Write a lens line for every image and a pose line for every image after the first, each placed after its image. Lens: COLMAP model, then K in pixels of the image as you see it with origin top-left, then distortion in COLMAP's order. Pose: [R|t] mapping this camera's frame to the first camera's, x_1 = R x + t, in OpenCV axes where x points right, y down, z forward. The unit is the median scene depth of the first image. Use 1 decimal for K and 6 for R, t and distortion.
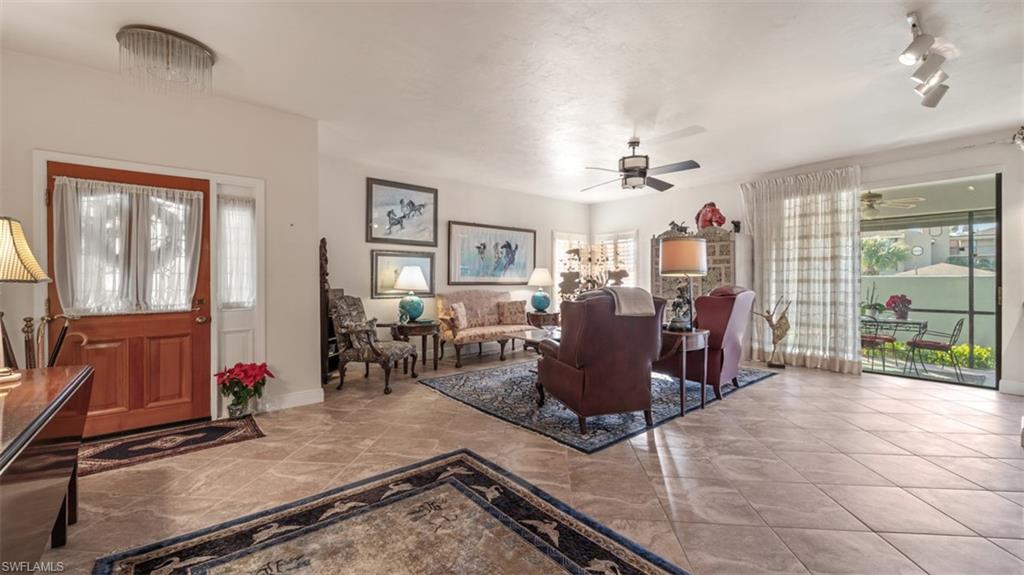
lens RADIAL K [[412.9, 0, 510.6], [0, 412.9, 282.1], [0, 0, 1]] dist [0.001007, 0.000270]
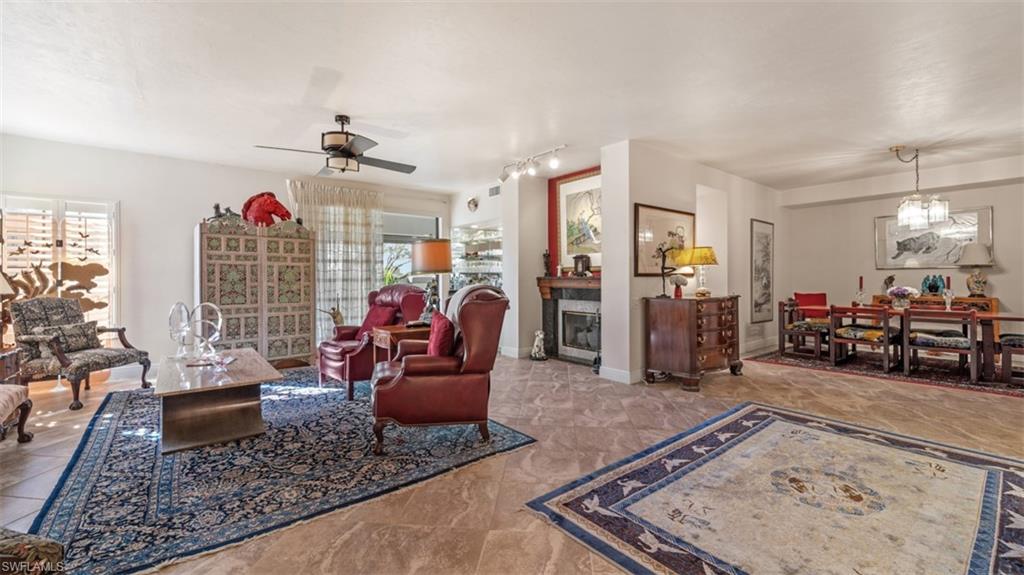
lens RADIAL K [[412.9, 0, 509.1], [0, 412.9, 283.2], [0, 0, 1]] dist [0.001007, 0.000270]
pose [[0.022393, -0.010696, 0.999692, -0.461185], [0.009847, 0.999897, 0.010478, -0.001864], [-0.999701, 0.009610, 0.022496, 0.548263]]
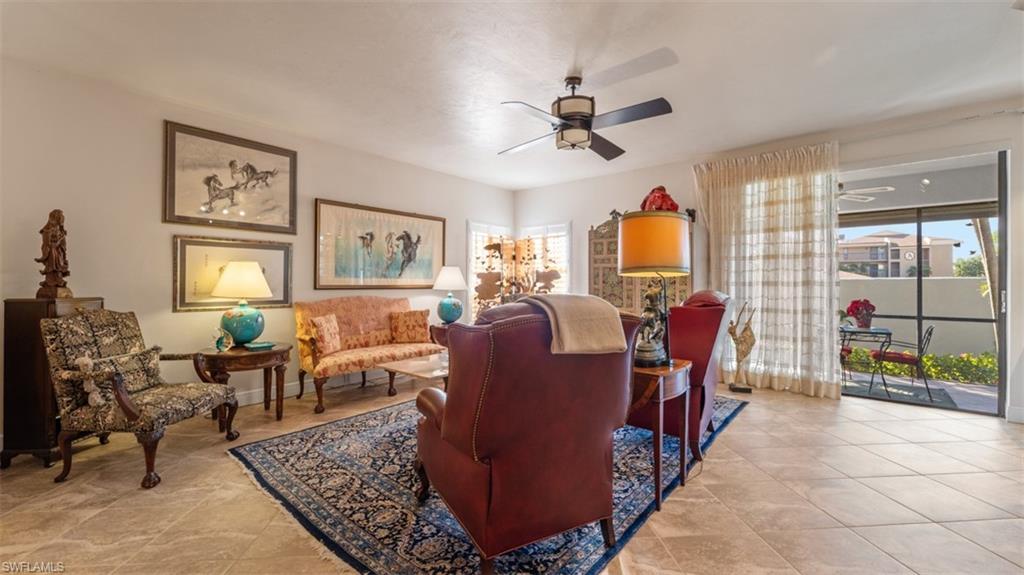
lens RADIAL K [[412.9, 0, 510.1], [0, 412.9, 285.1], [0, 0, 1]] dist [0.001007, 0.000270]
pose [[0.985457, -0.001180, 0.169918, 0.069059], [0.000967, 0.999999, 0.001337, -0.001507], [-0.169920, -0.001153, 0.985457, 0.298941]]
